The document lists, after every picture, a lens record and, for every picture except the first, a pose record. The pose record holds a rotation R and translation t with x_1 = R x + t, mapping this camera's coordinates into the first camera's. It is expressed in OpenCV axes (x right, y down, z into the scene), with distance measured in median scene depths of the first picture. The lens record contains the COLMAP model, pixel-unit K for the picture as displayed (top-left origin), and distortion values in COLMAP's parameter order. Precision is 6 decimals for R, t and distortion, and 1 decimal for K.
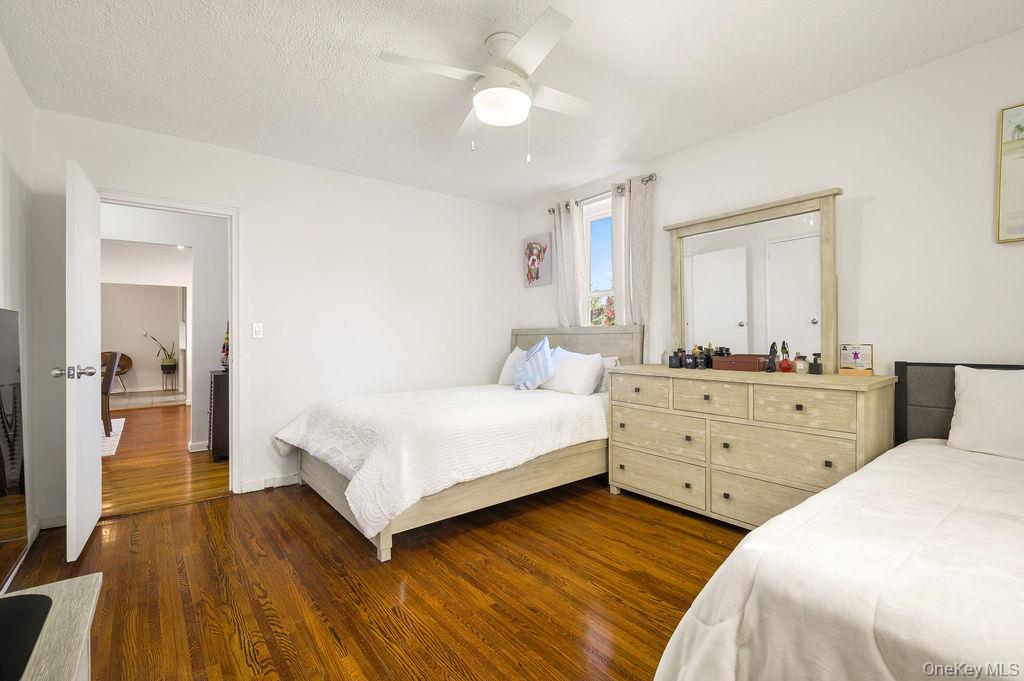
lens RADIAL K [[455.1, 0, 512.0], [0, 455.1, 340.5], [0, 0, 1]] dist [0.000586, -0.000003]
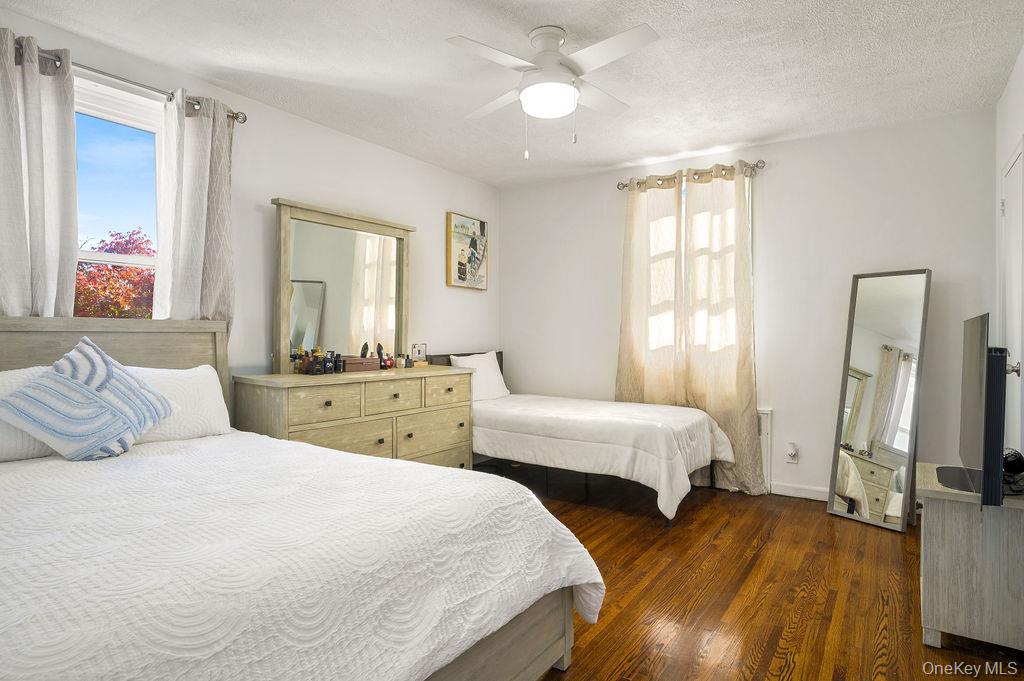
lens RADIAL K [[598.7, 0, 512.0], [0, 598.7, 340.5], [0, 0, 1]] dist [-0.000106, 0.000252]
pose [[-0.316382, 0.001826, 0.948630, -0.970583], [0.011841, 0.999928, 0.002024, -0.001852], [-0.948558, 0.011873, -0.316381, 1.189055]]
